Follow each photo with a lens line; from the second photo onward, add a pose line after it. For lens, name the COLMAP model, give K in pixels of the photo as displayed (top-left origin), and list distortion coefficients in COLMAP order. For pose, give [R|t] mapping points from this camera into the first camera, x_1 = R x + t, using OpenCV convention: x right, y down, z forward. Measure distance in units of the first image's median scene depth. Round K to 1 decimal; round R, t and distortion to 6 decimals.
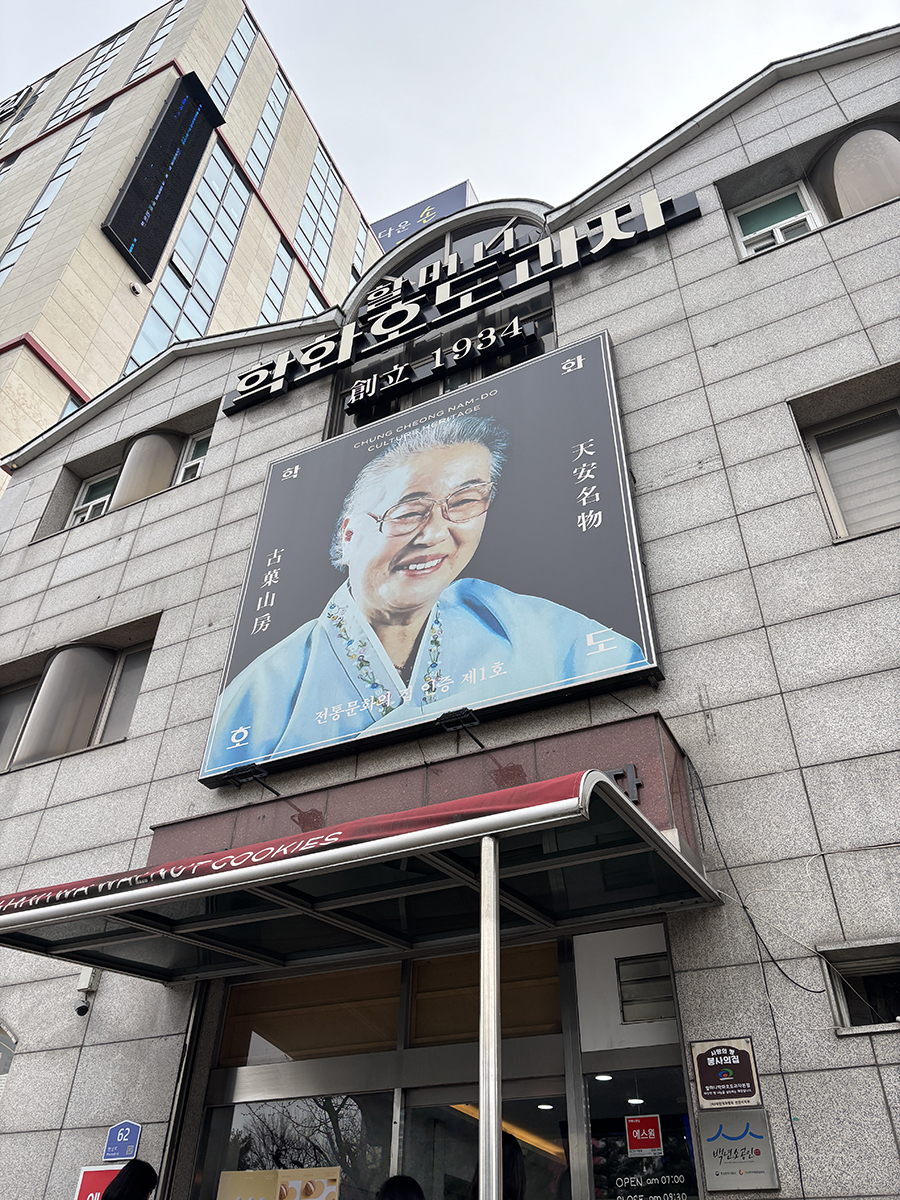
lens RADIAL K [[905.8, 0, 442.0], [0, 905.8, 592.6], [0, 0, 1]] dist [0.046597, -0.053562]
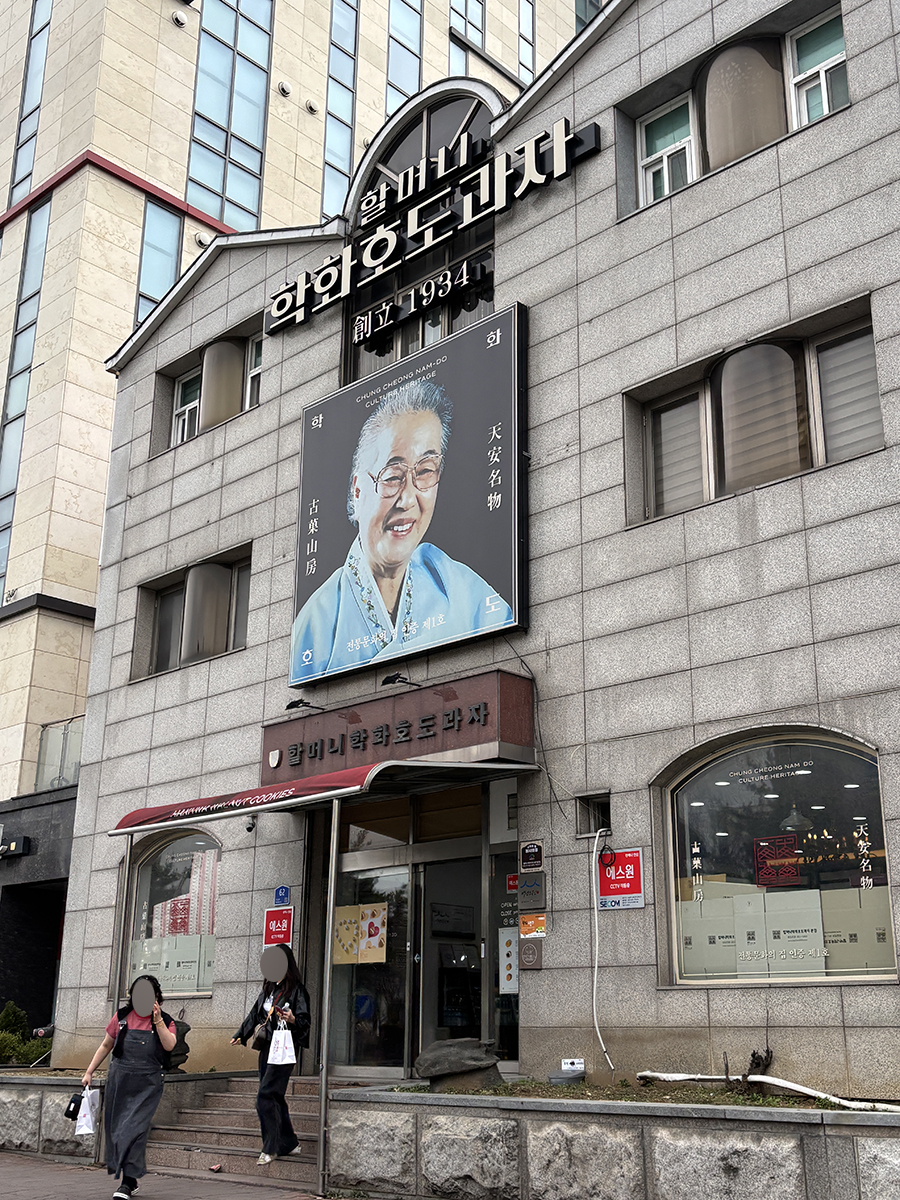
lens RADIAL K [[1321.8, 0, 448.2], [0, 1321.8, 600.5], [0, 0, 1]] dist [0.109196, 0.000000]
pose [[0.952455, -0.112575, -0.283118, 0.638201], [0.207169, 0.920653, 0.330875, -0.611647], [0.223406, -0.373797, 0.900203, -0.892283]]
